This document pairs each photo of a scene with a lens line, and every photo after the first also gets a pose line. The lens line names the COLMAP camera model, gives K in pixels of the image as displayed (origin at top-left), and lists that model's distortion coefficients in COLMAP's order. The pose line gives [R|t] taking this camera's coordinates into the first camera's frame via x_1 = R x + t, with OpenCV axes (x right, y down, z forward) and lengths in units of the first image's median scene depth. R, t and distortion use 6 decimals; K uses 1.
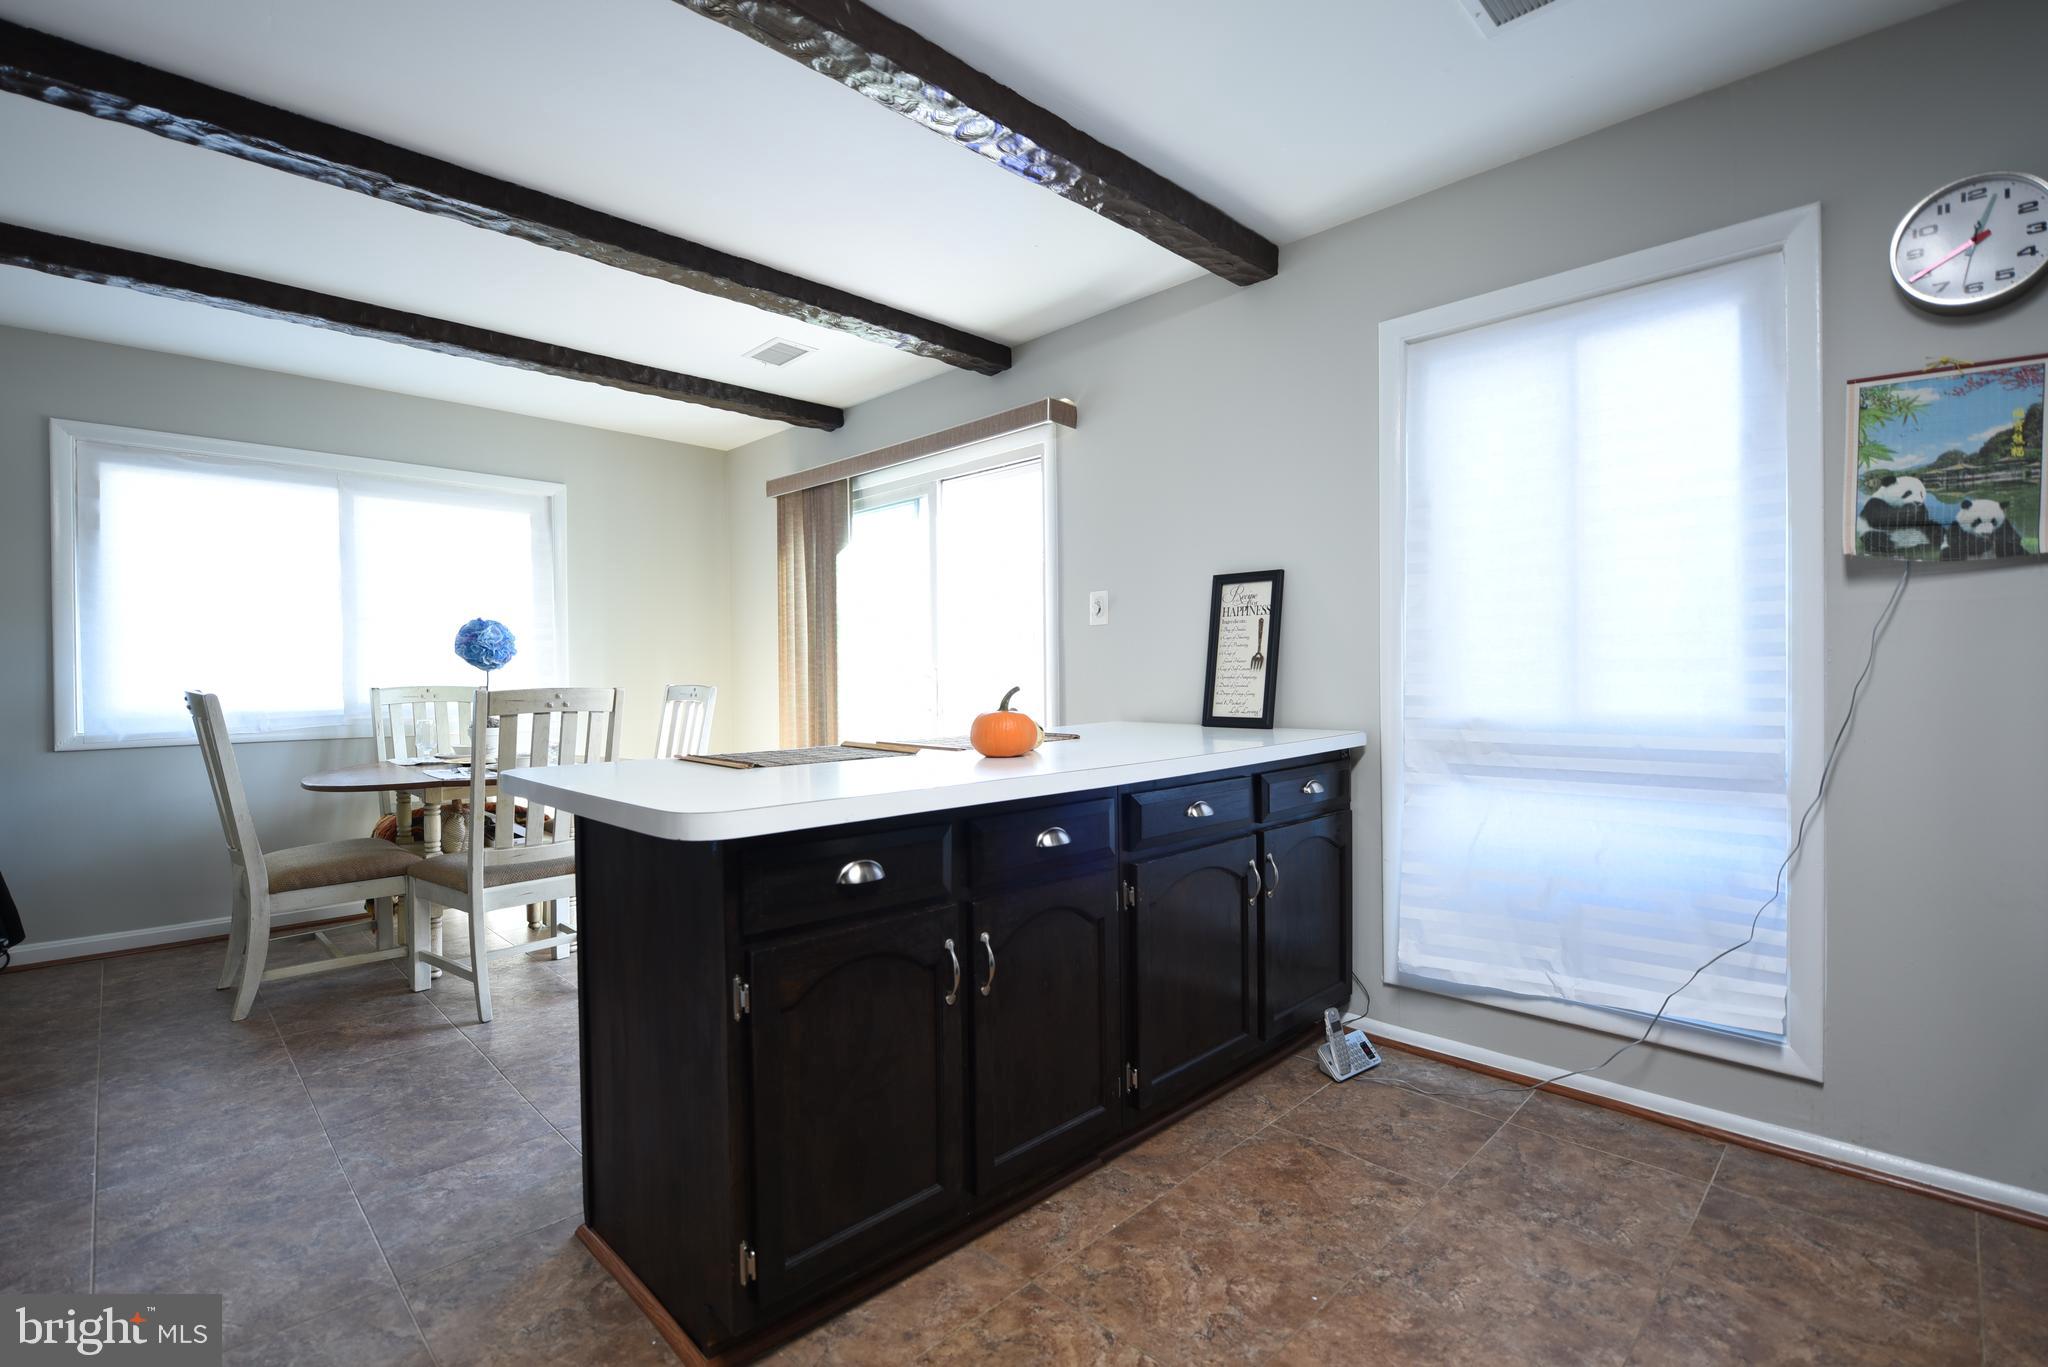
lens RADIAL K [[915.0, 0, 1024.0], [0, 915.0, 683.5], [0, 0, 1]] dist [-0.000125, -0.009182]
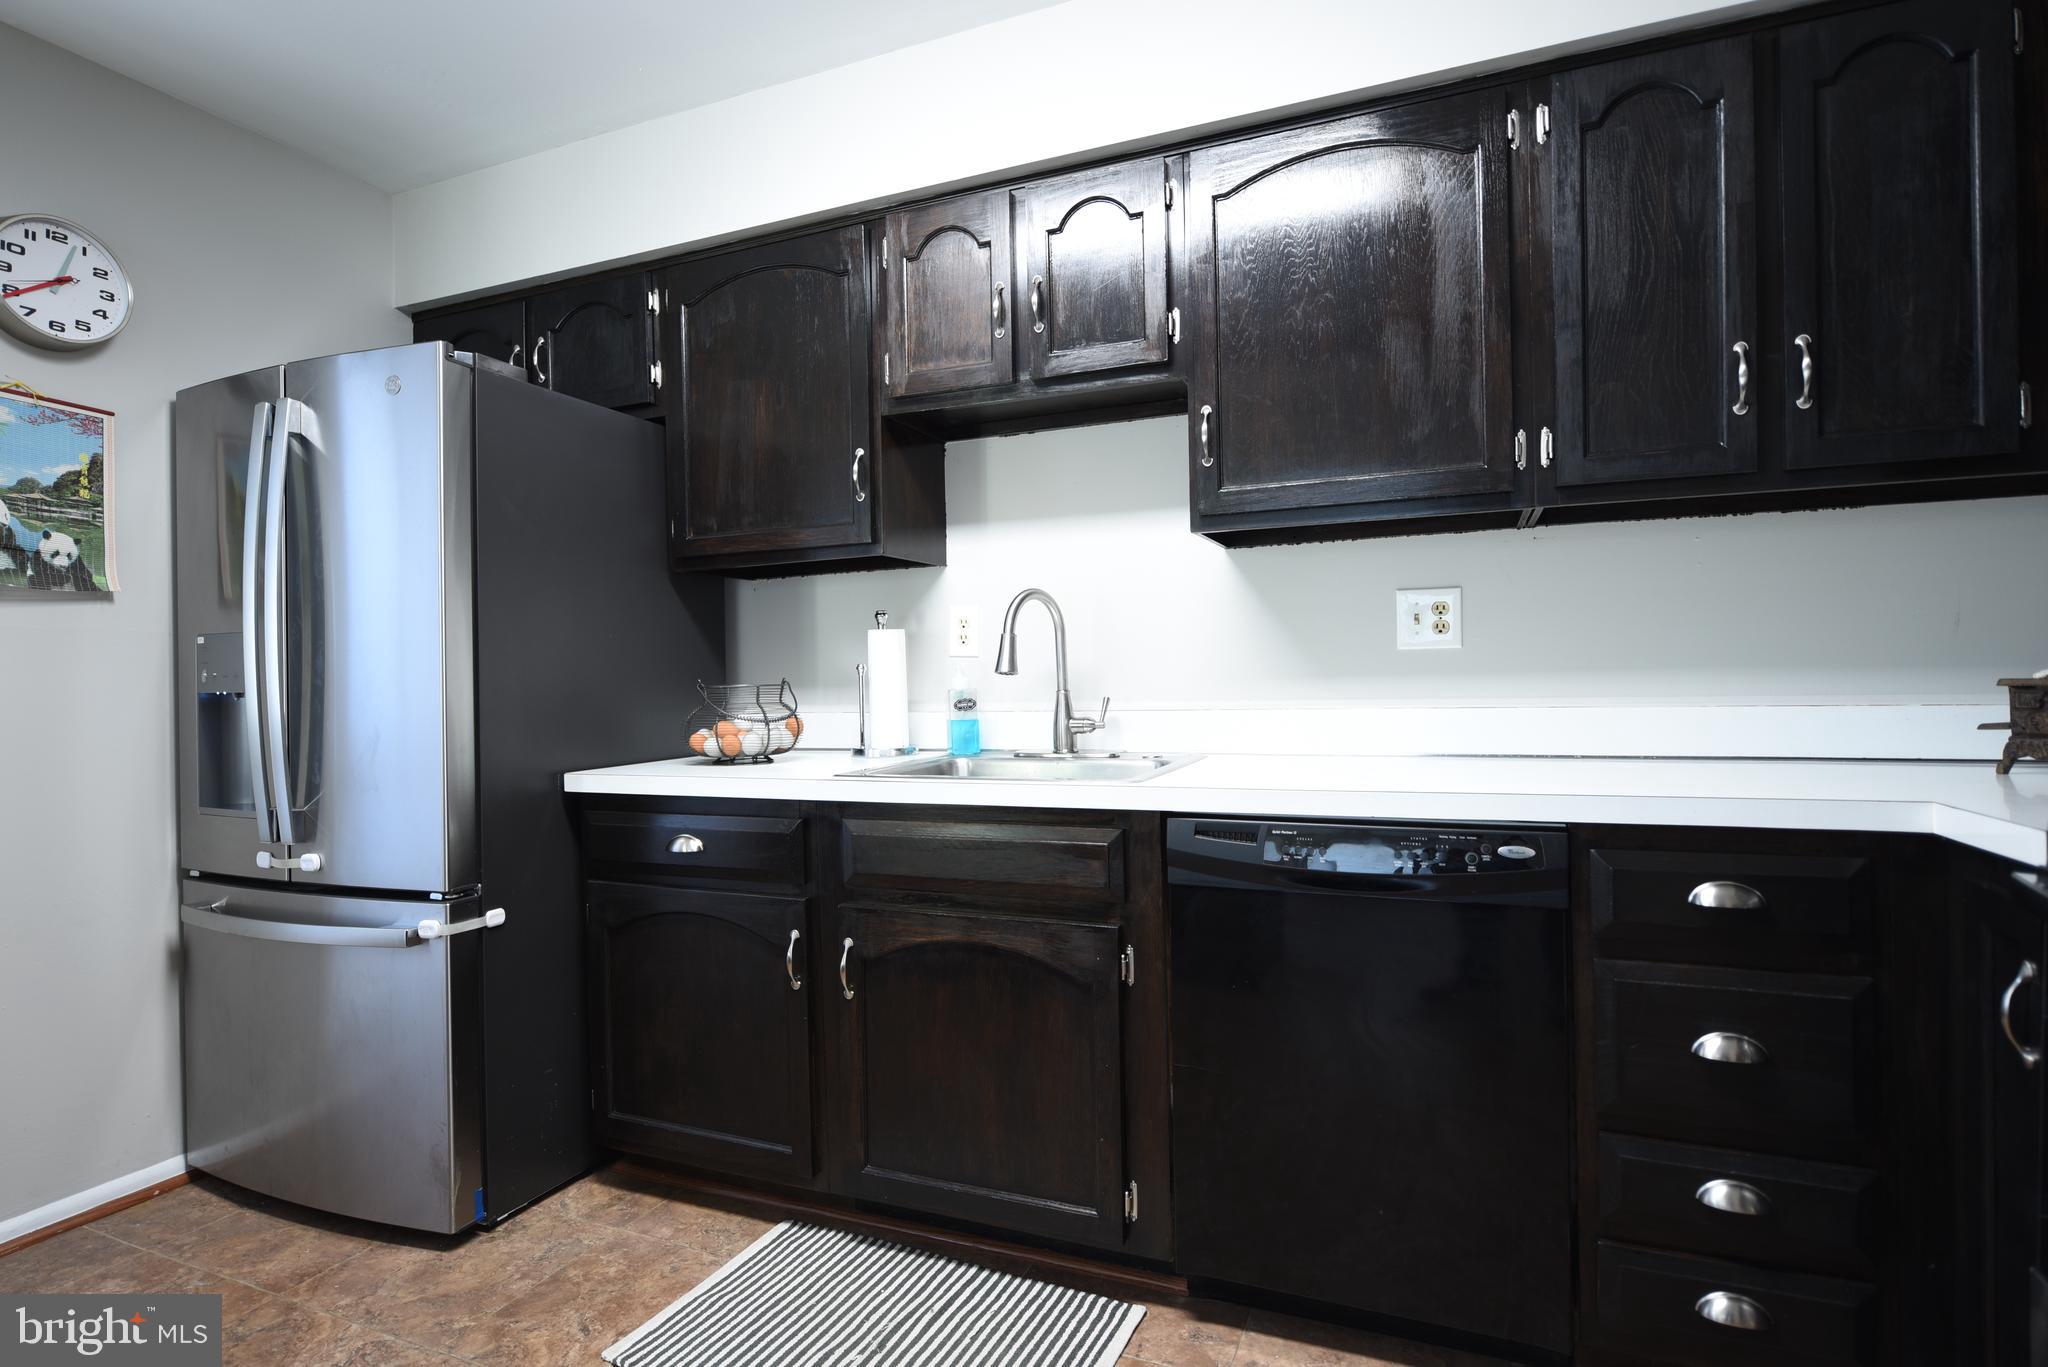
lens RADIAL K [[1072.6, 0, 1024.0], [0, 1072.6, 683.5], [0, 0, 1]] dist [-0.000207, -0.000132]
pose [[-0.375937, 0.006827, 0.926620, -0.475679], [0.027053, 0.999627, 0.003611, -0.006086], [-0.926250, 0.026425, -0.375982, 0.434507]]
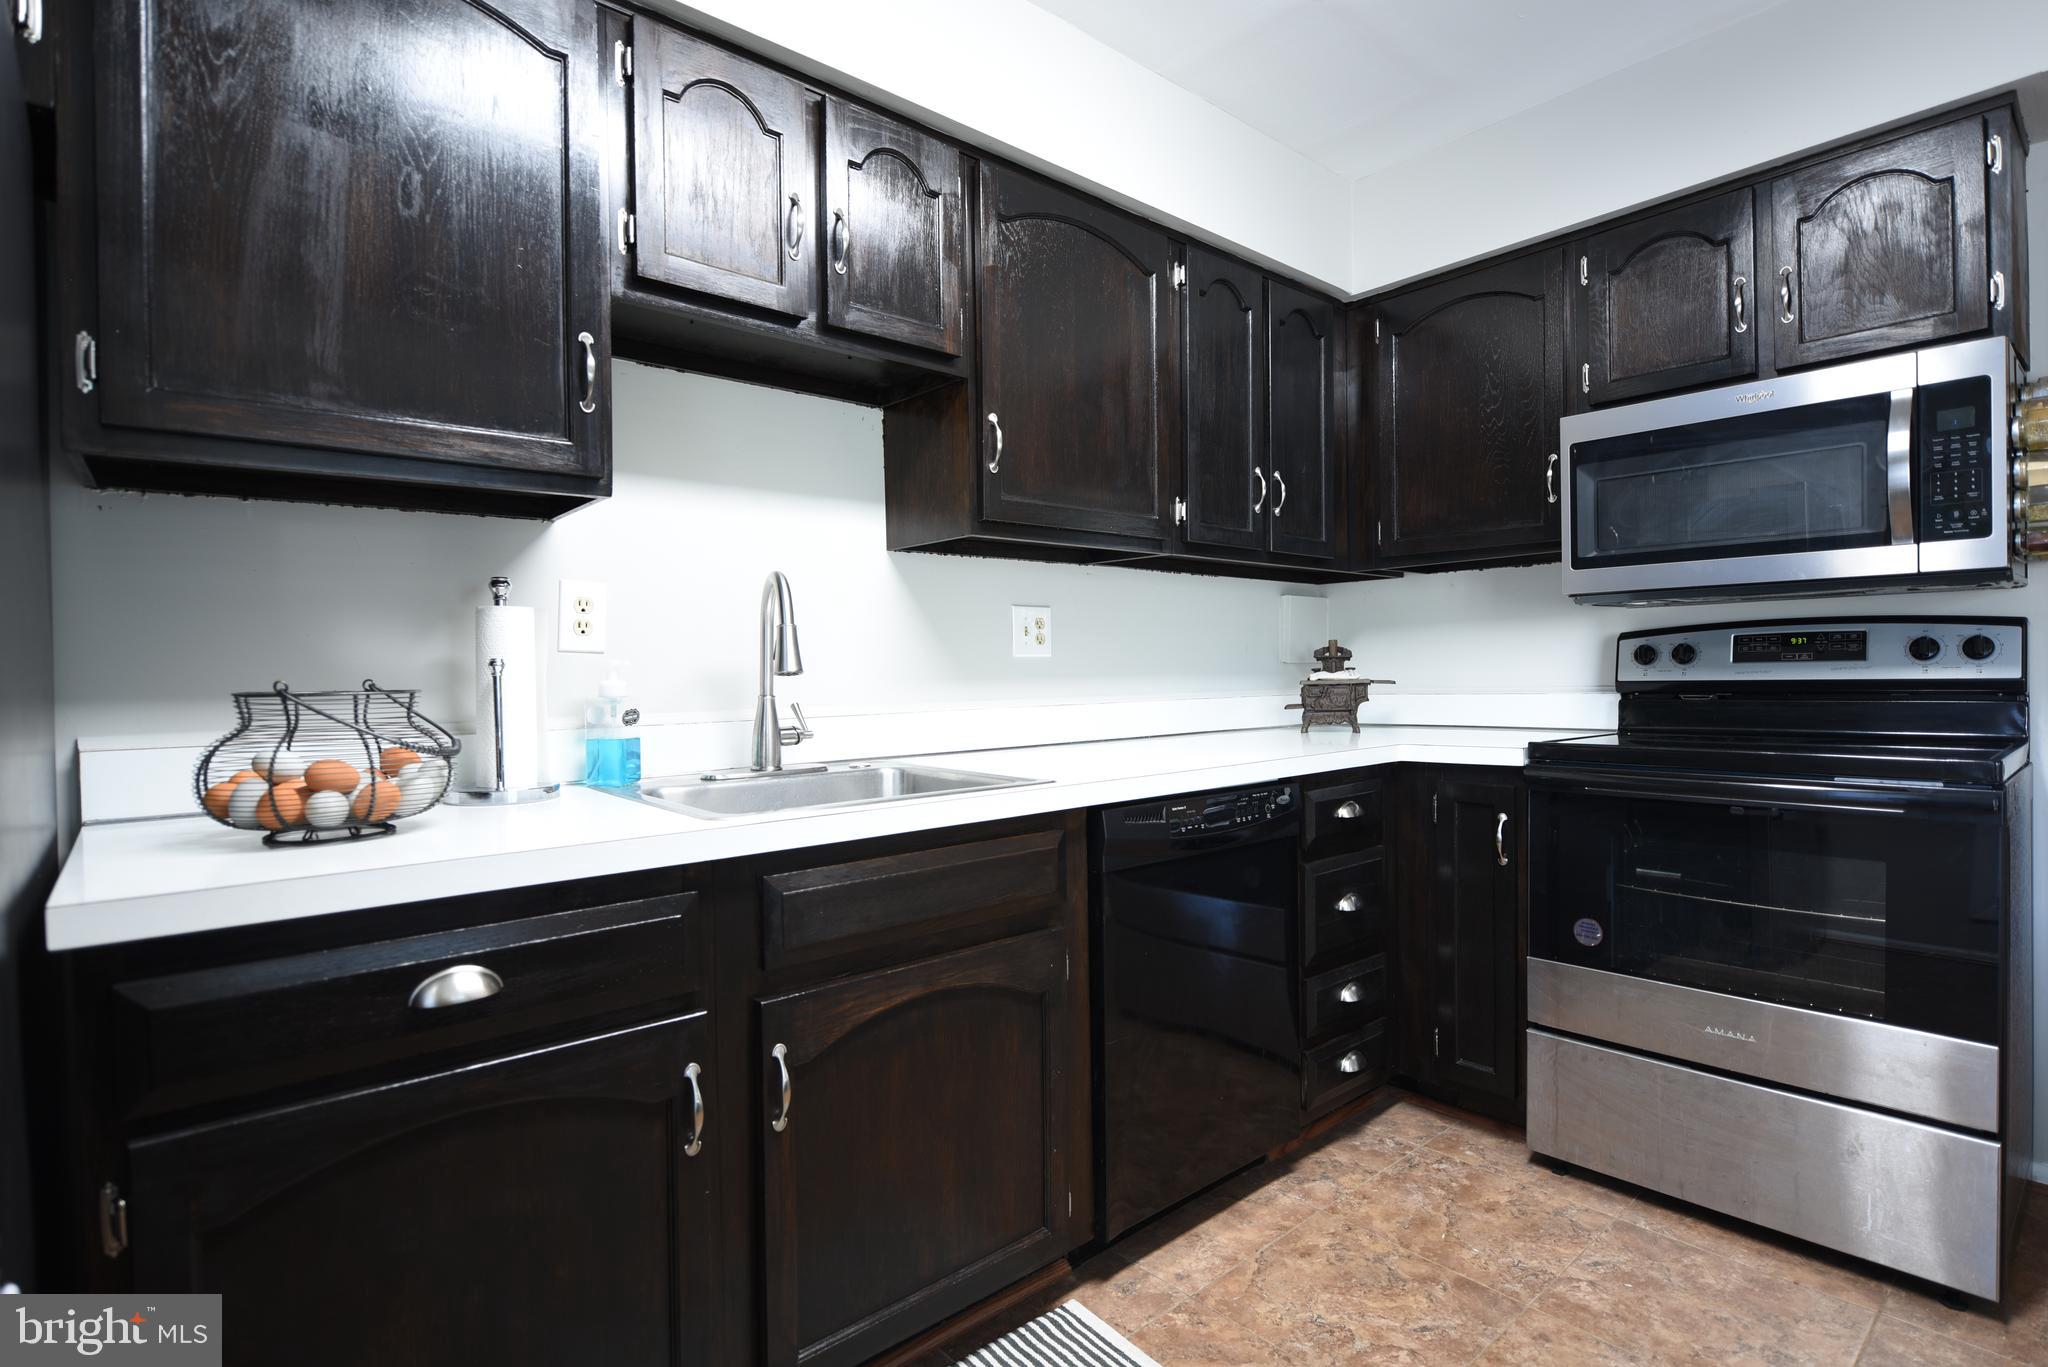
lens RADIAL K [[1027.5, 0, 1024.0], [0, 1027.5, 683.5], [0, 0, 1]] dist [0.000851, 0.000017]
pose [[-0.998832, 0.020178, 0.043908, 0.410113], [0.021032, 0.999597, 0.019090, -0.018729], [-0.043505, 0.019991, -0.998853, 0.931471]]
